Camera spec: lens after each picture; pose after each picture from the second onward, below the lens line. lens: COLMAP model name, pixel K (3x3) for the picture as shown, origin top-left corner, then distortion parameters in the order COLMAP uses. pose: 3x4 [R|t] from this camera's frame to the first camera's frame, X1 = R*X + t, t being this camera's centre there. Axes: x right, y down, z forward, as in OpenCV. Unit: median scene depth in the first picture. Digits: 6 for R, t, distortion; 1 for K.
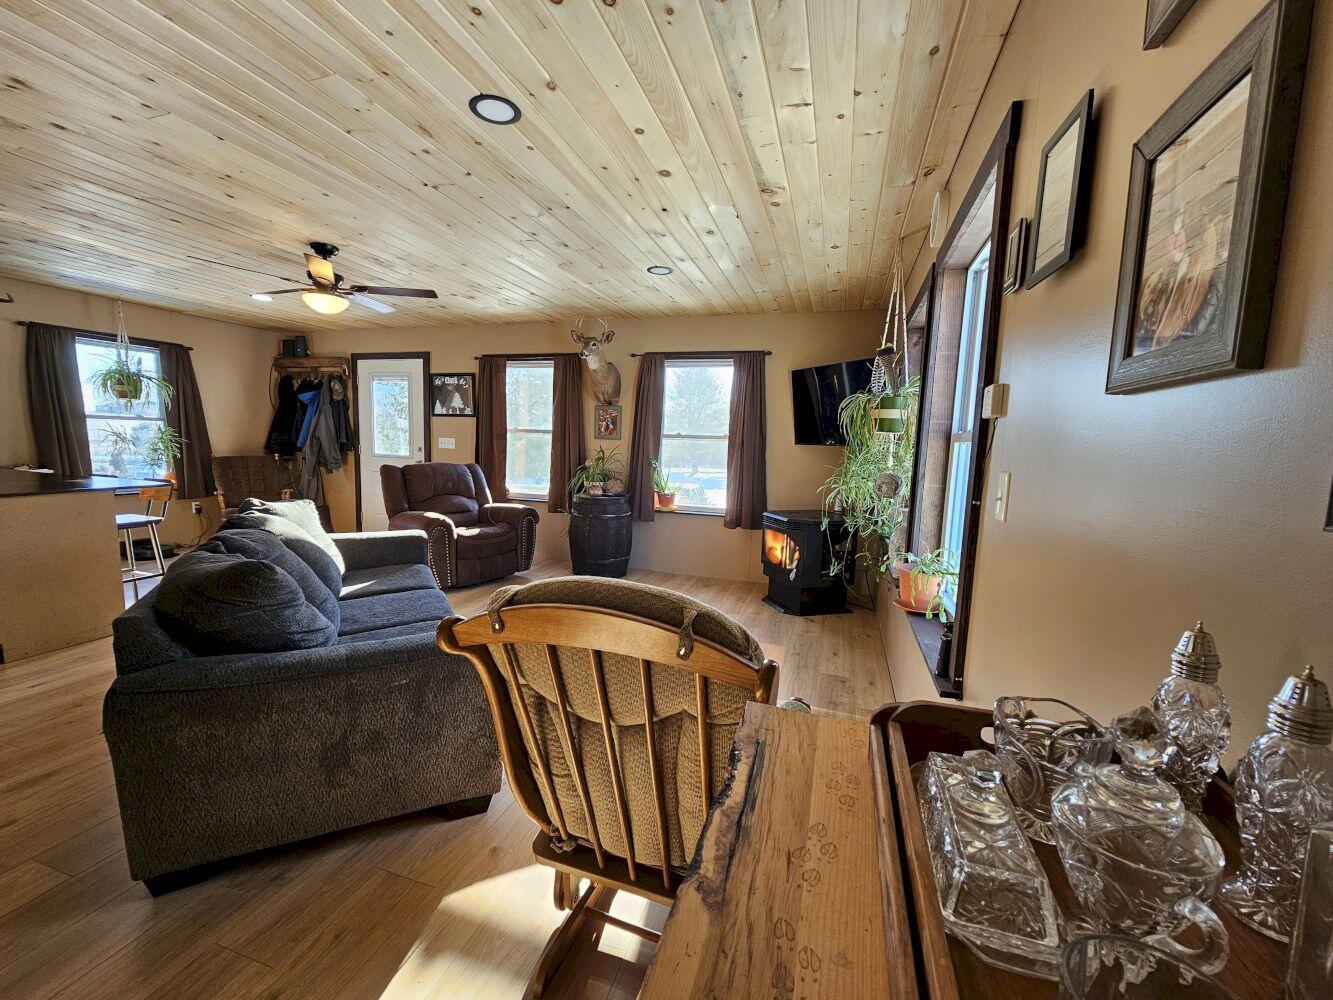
lens RADIAL K [[537.8, 0, 670.8], [0, 537.8, 503.1], [0, 0, 1]] dist [-0.001835, -0.000872]
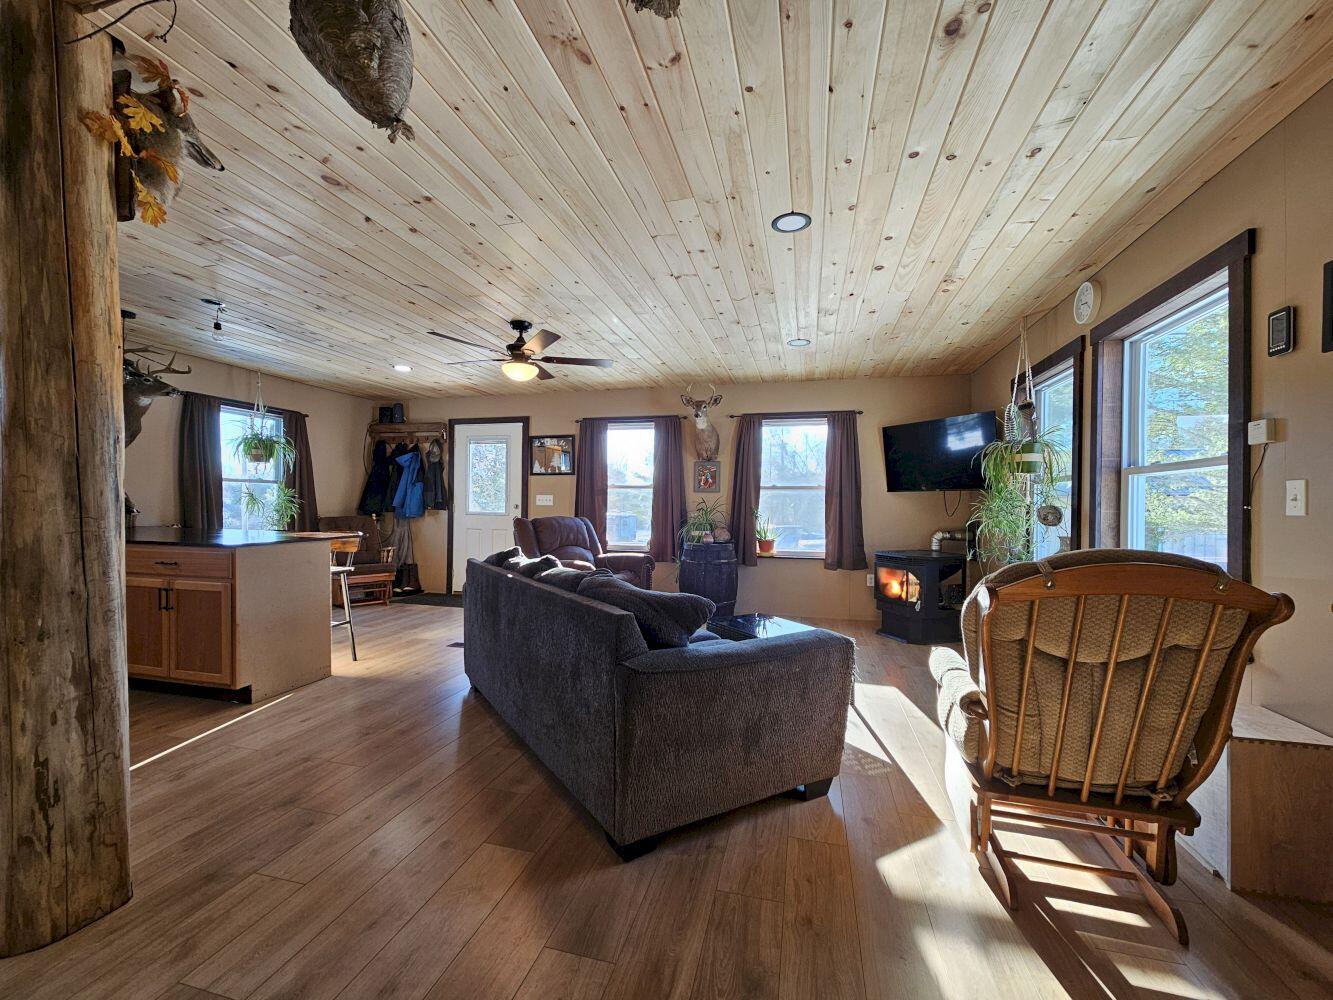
lens RADIAL K [[537.8, 0, 659.5], [0, 537.8, 507.3], [0, 0, 1]] dist [-0.001835, -0.000872]
pose [[0.998192, -0.021996, 0.055929, -0.284277], [0.028151, 0.993336, -0.111761, 0.031497], [-0.053098, 0.113134, 0.992160, -0.072474]]
